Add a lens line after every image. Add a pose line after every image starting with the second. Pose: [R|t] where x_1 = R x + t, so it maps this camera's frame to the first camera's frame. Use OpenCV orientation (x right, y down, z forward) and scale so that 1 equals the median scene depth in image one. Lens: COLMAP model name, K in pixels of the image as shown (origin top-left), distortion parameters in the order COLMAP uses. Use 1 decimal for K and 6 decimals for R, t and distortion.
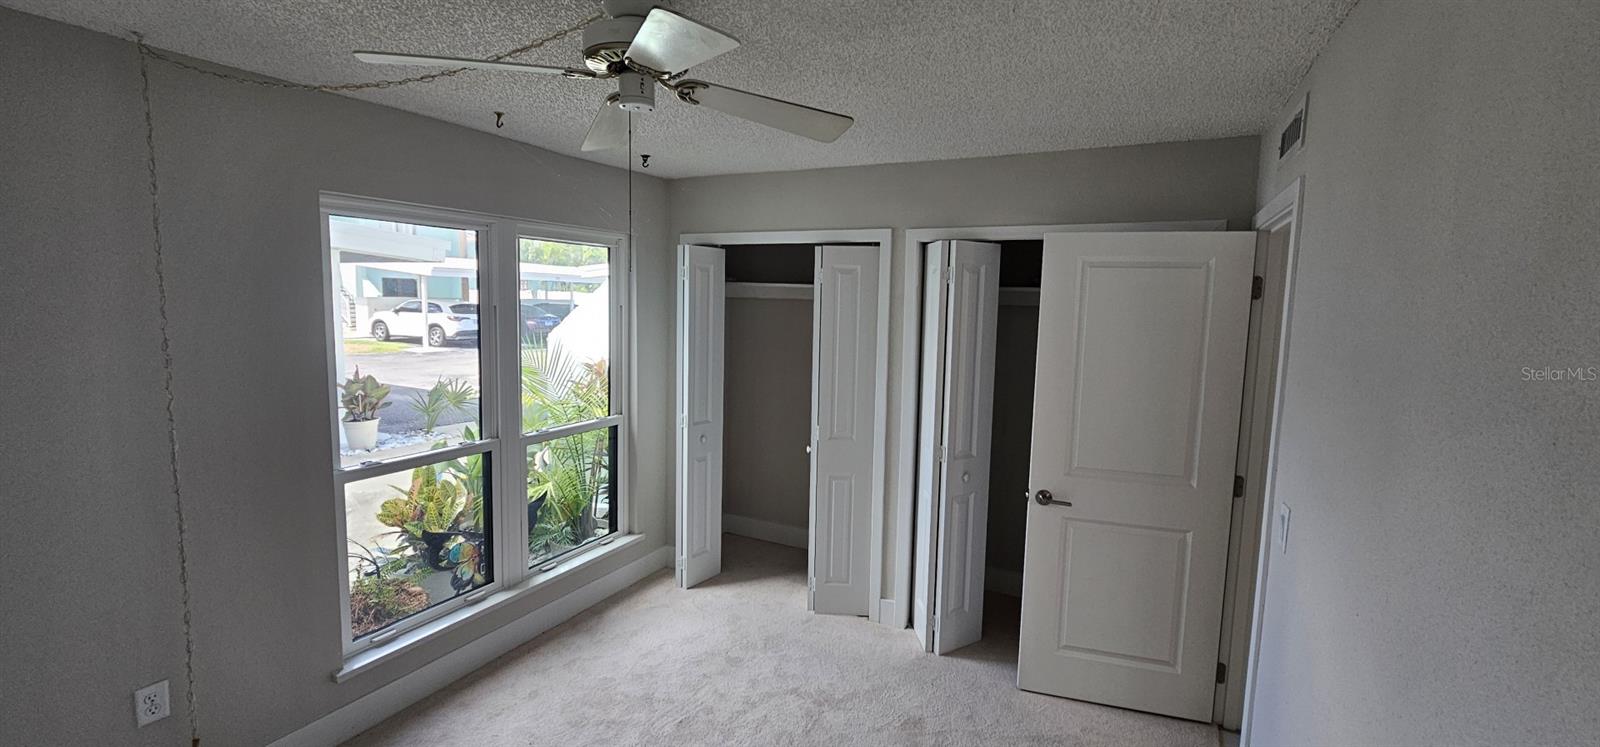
lens RADIAL K [[666.6, 0, 800.0], [0, 666.6, 373.5], [0, 0, 1]] dist [0.002817, 0.000121]
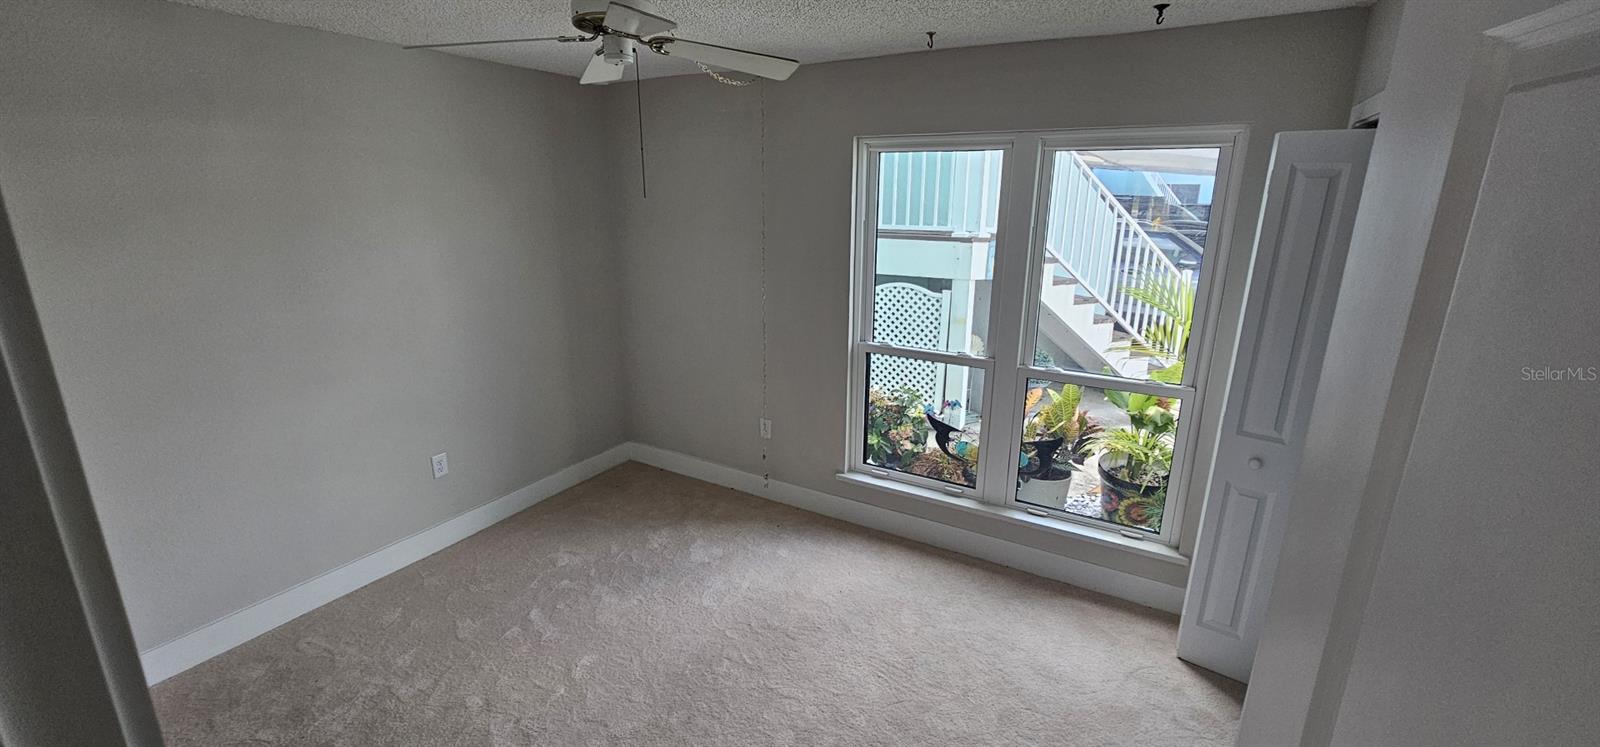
lens RADIAL K [[644.2, 0, 800.9], [0, 644.2, 369.1], [0, 0, 1]] dist [-0.000212, -0.000087]
pose [[-0.054586, 0.235222, -0.970408, 0.504523], [-0.127489, 0.962261, 0.240418, -0.084435], [0.990337, 0.136840, -0.022538, 0.709318]]
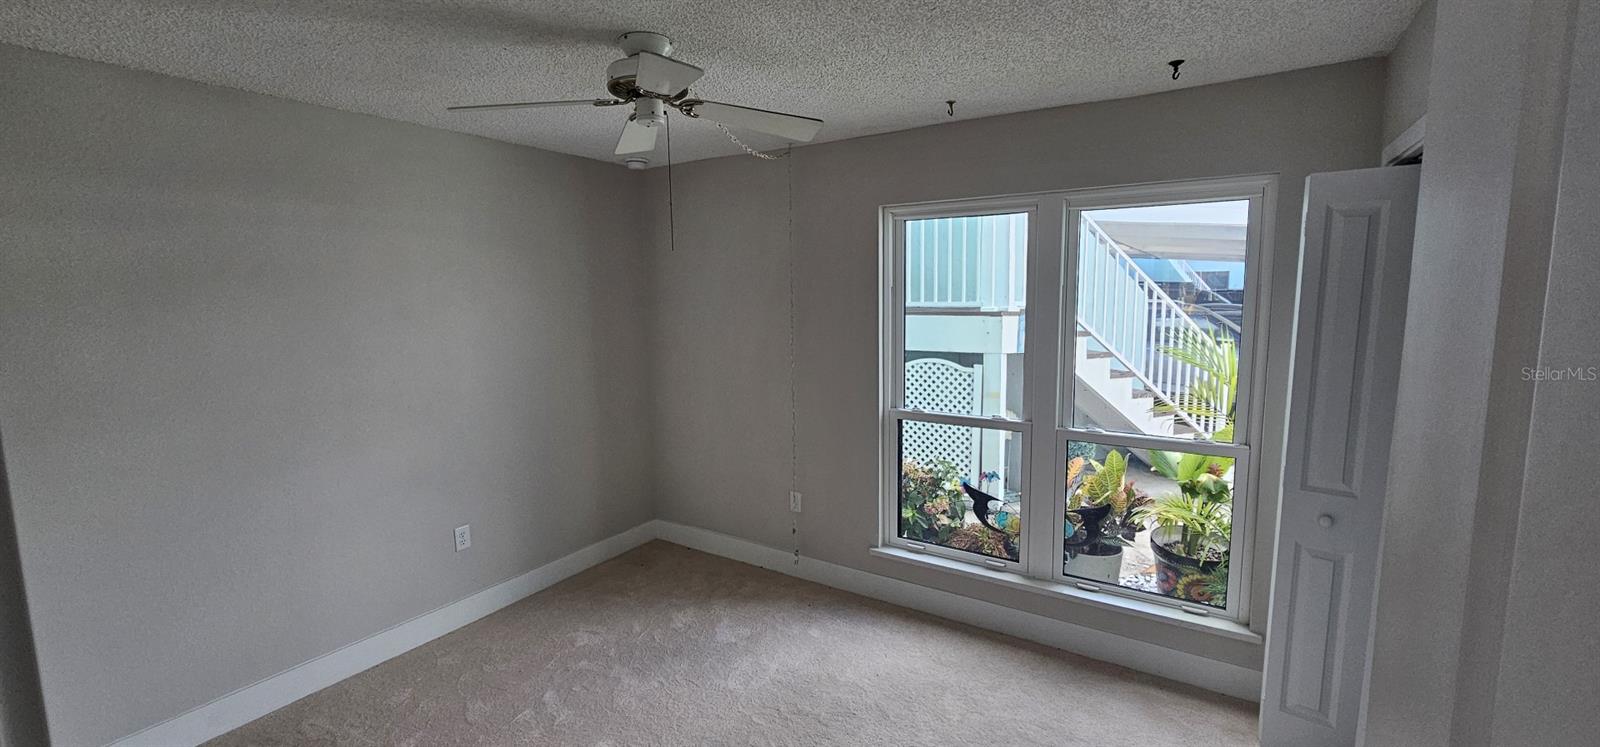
lens RADIAL K [[644.5, 0, 804.7], [0, 644.5, 368.3], [0, 0, 1]] dist [-0.000789, 0.000044]
pose [[-0.095119, 0.094476, -0.990973, 0.495025], [-0.108636, 0.988555, 0.104673, -0.042276], [0.989520, 0.117612, -0.083767, 0.717623]]
